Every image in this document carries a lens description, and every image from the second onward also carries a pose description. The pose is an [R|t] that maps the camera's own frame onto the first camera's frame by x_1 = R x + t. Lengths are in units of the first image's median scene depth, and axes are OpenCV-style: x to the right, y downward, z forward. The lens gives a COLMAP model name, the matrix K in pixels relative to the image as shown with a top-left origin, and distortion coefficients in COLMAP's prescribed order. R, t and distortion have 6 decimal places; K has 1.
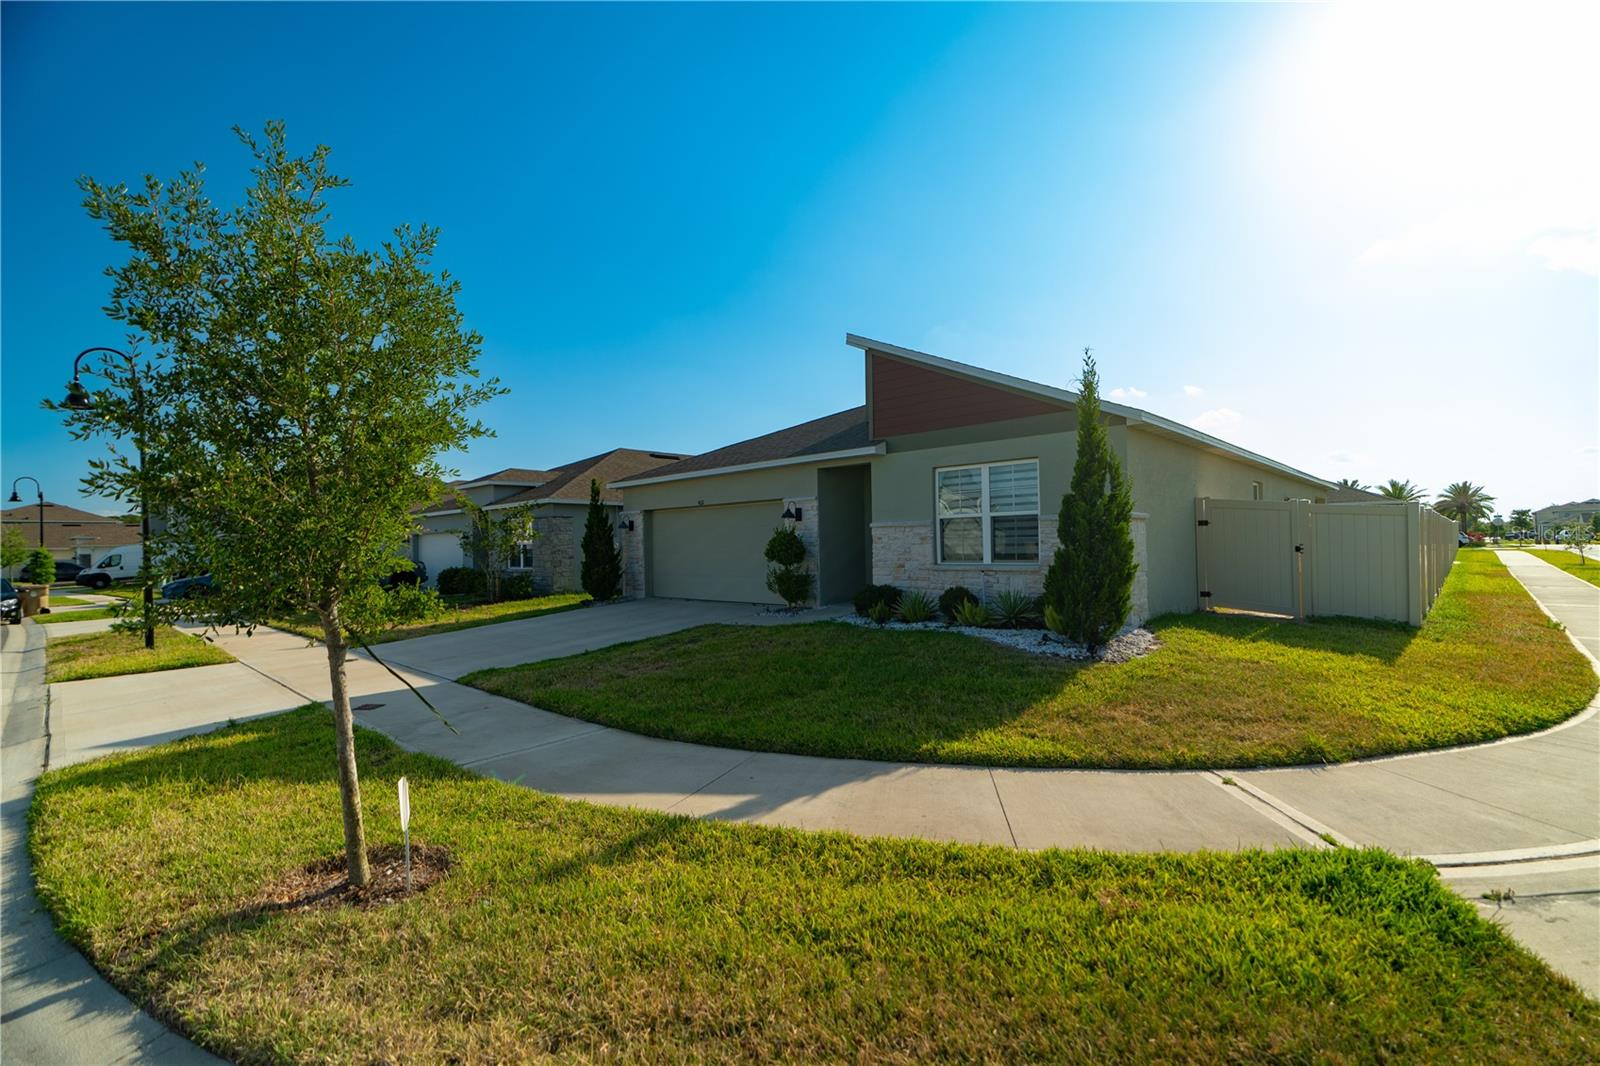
lens RADIAL K [[723.8, 0, 791.5], [0, 723.8, 554.3], [0, 0, 1]] dist [-0.002300, 0.000795]
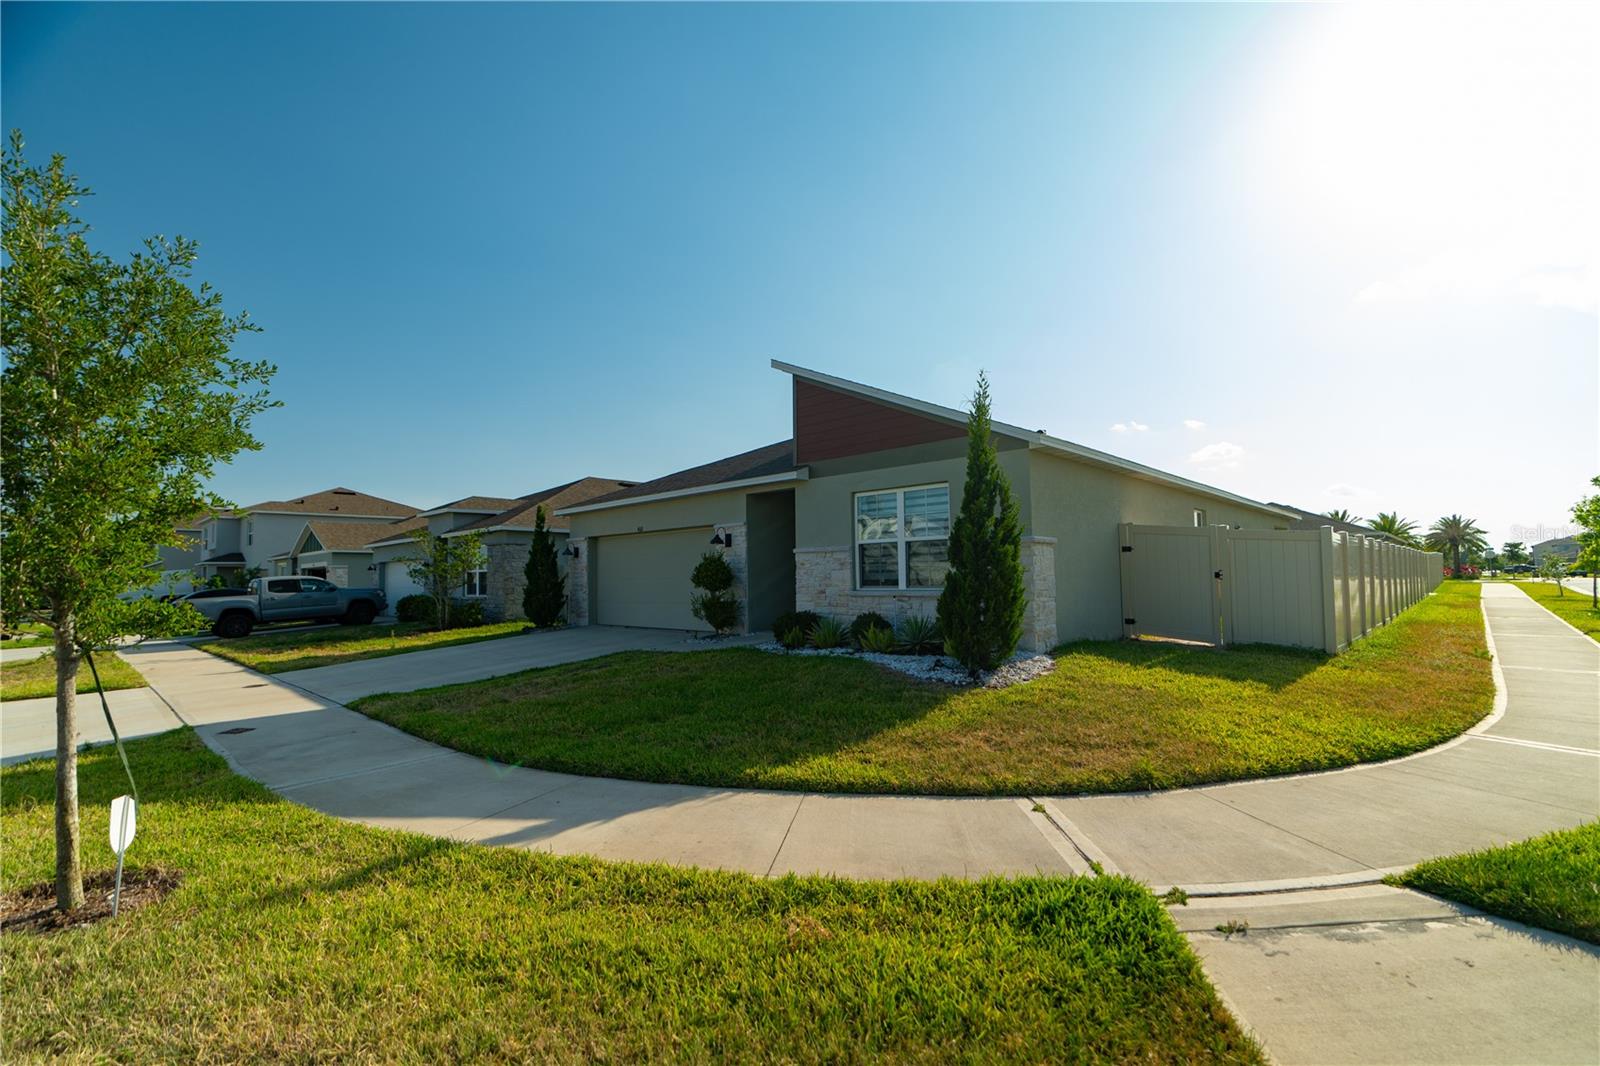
lens RADIAL K [[724.1, 0, 794.2], [0, 724.1, 552.2], [0, 0, 1]] dist [-0.002511, 0.000896]
pose [[0.999969, 0.002826, -0.007343, 0.168573], [-0.003176, 0.998837, -0.048107, 0.013426], [0.007198, 0.048128, 0.998815, 0.014621]]
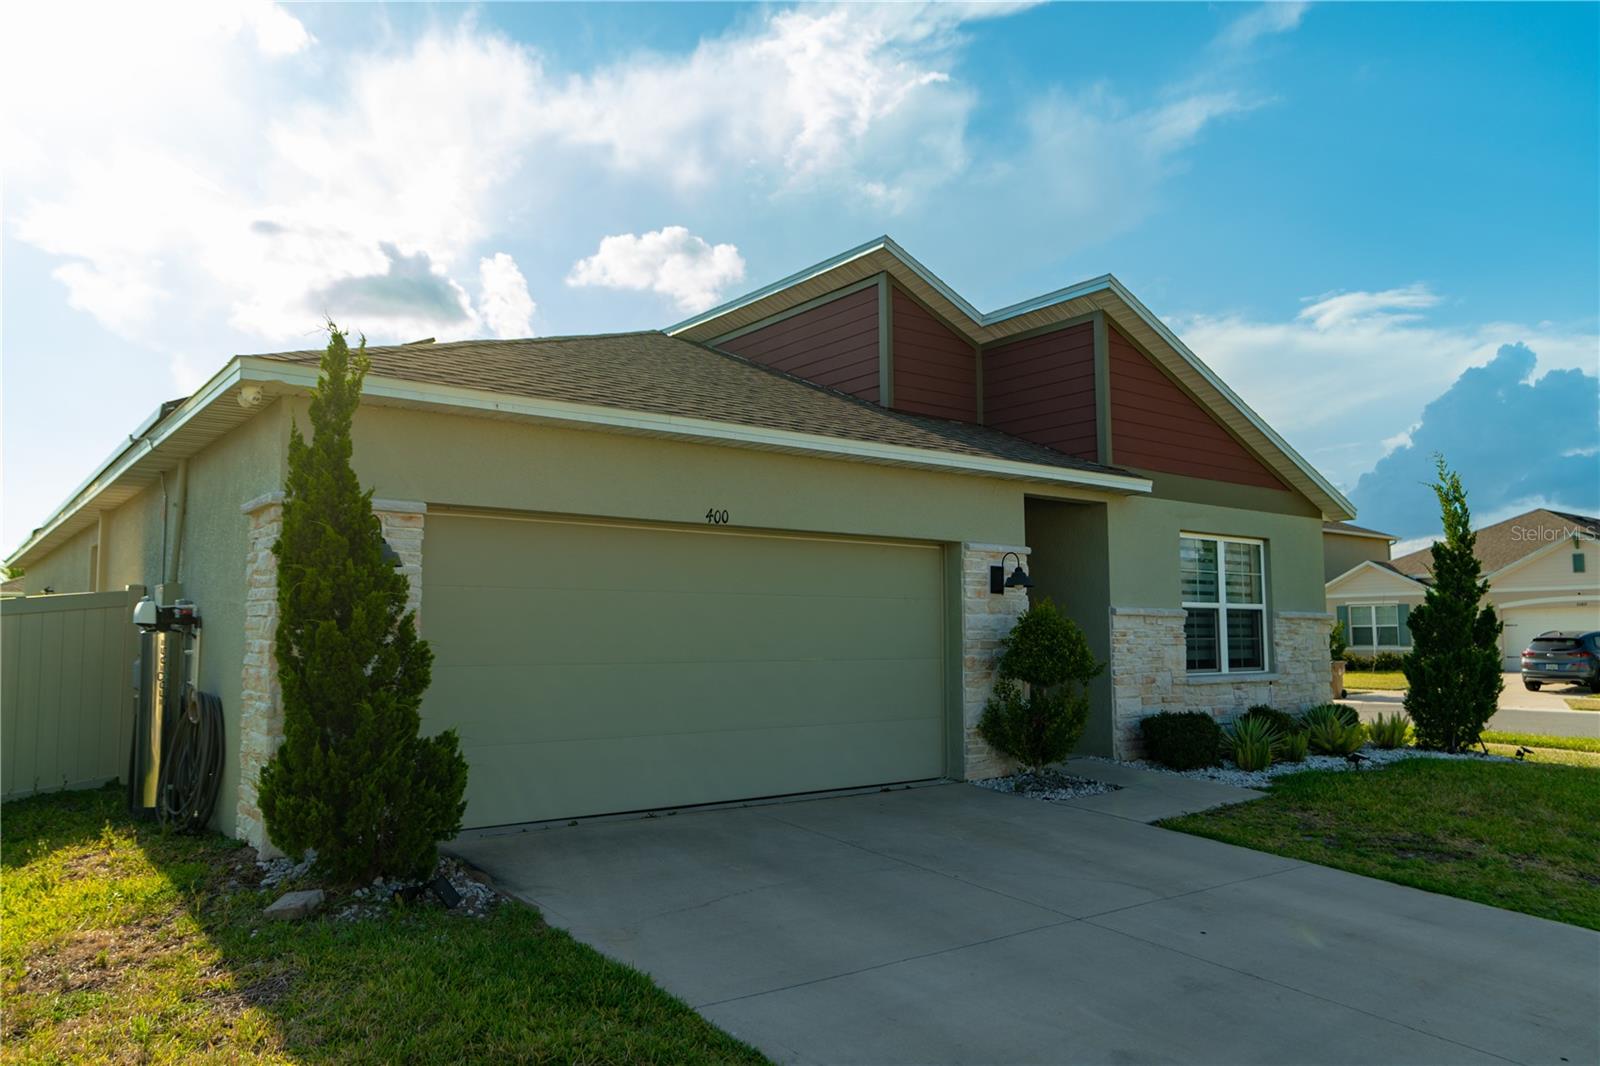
lens RADIAL K [[1134.6, 0, 800.0], [0, 1134.6, 533.0], [0, 0, 1]] dist [0.000069, -0.000004]
pose [[0.143797, 0.105778, 0.983938, -1.199426], [0.006263, 0.994154, -0.107791, -0.008976], [-0.989587, 0.021662, 0.142294, 1.623639]]
